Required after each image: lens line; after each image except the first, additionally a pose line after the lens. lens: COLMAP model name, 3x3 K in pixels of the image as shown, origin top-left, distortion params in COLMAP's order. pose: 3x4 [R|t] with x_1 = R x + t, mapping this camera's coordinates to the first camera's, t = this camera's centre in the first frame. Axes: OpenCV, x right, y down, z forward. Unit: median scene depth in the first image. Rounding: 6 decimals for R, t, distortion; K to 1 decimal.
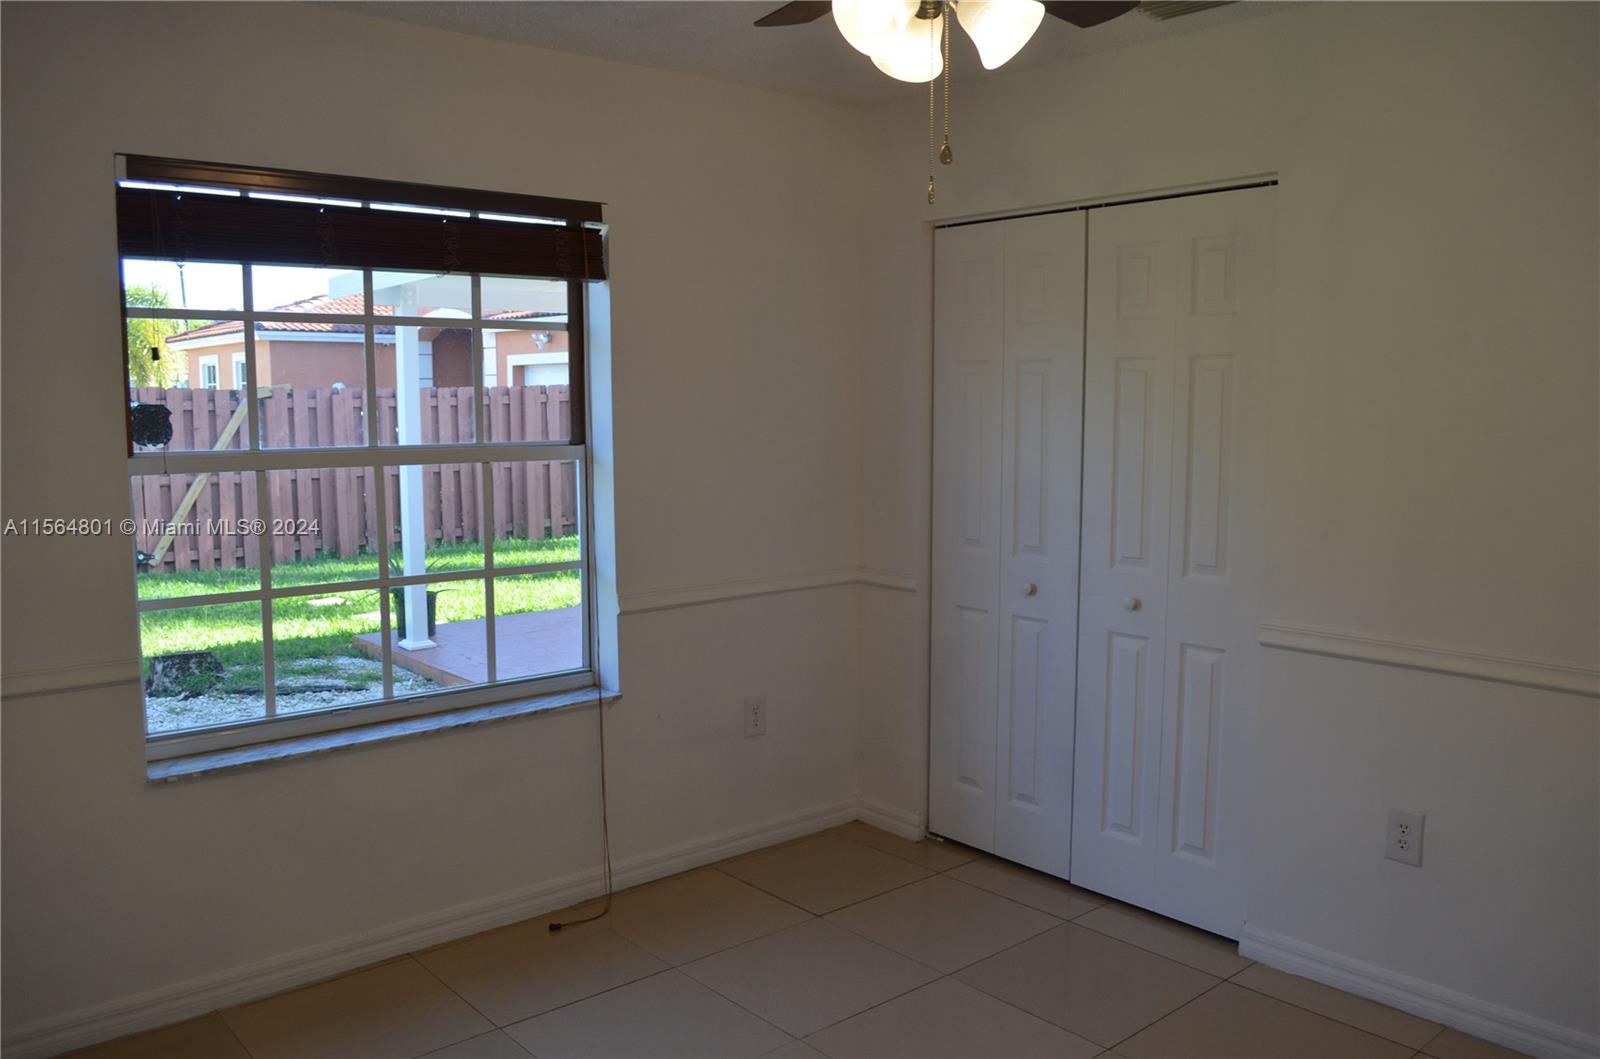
lens RADIAL K [[1254.0, 0, 848.8], [0, 1254.0, 538.7], [0, 0, 1]] dist [-0.078051, 0.007595]
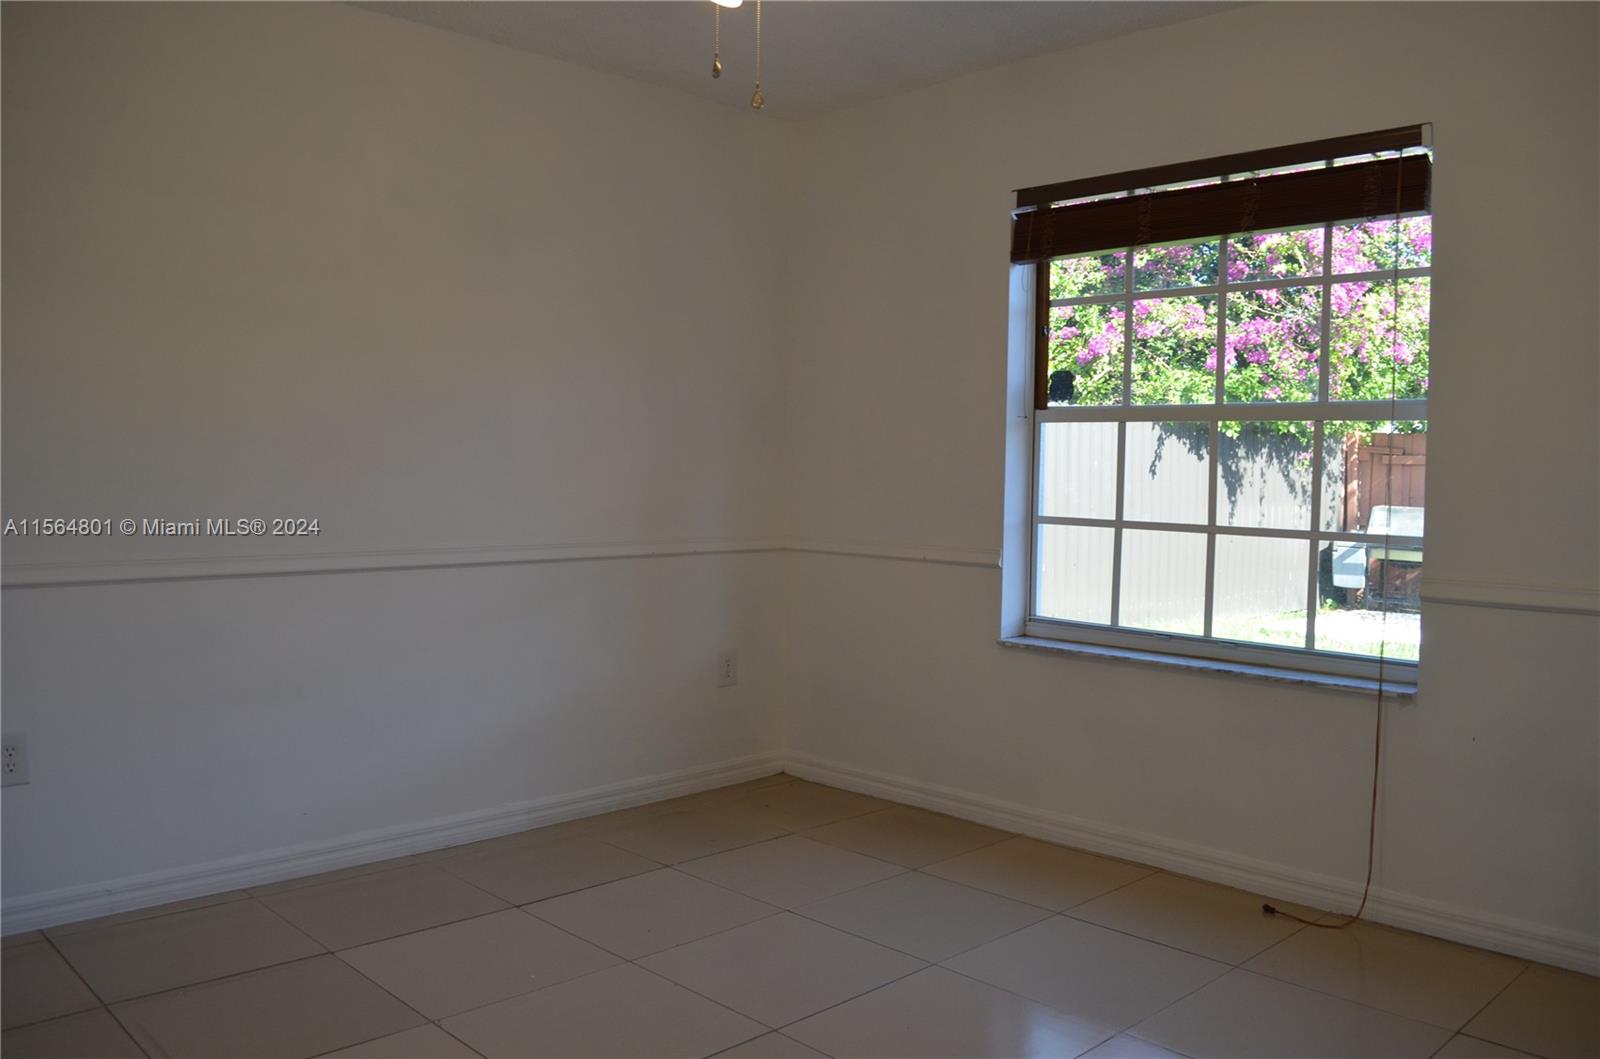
lens RADIAL K [[1254.0, 0, 792.7], [0, 1254.0, 515.1], [0, 0, 1]] dist [-0.078051, 0.007595]
pose [[0.027673, 0.043940, -0.998651, 0.670022], [-0.122781, 0.991618, 0.040228, 0.023858], [0.992048, 0.121503, 0.032836, 0.576453]]
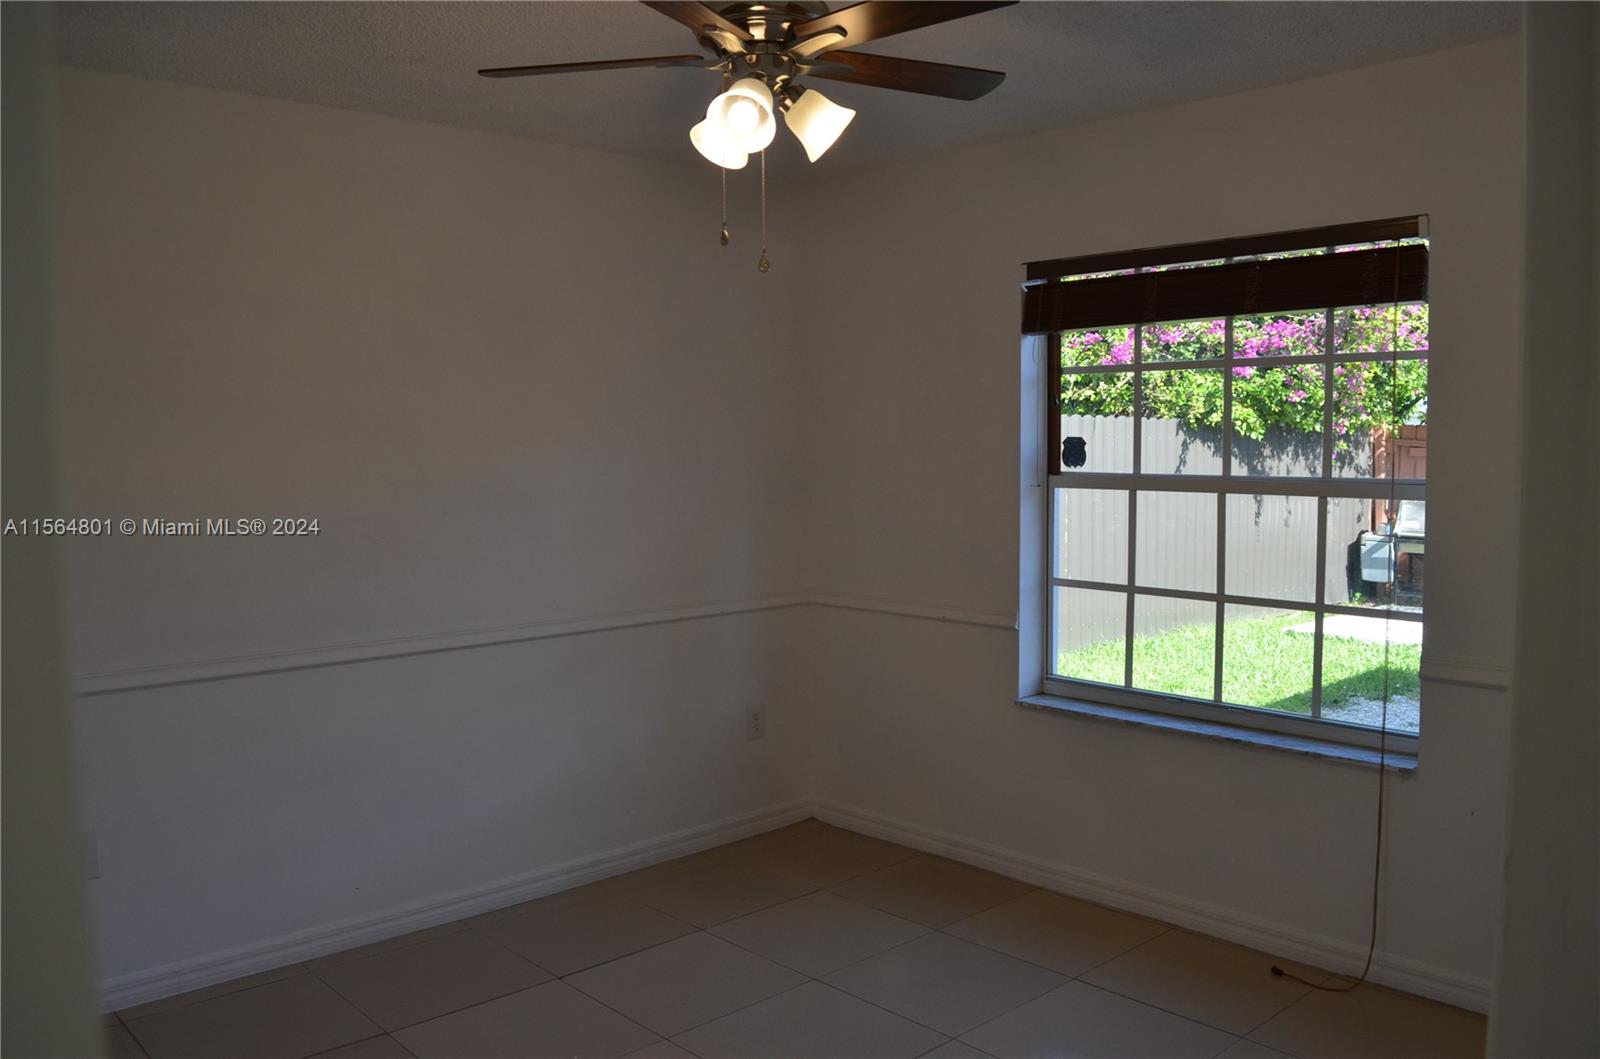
lens RADIAL K [[1254.0, 0, 794.3], [0, 1254.0, 519.5], [0, 0, 1]] dist [-0.078051, 0.007595]
pose [[0.004406, 0.066946, -0.997747, 0.703685], [-0.099347, 0.992850, 0.066179, -0.067107], [0.995043, 0.098831, 0.011026, 0.575886]]
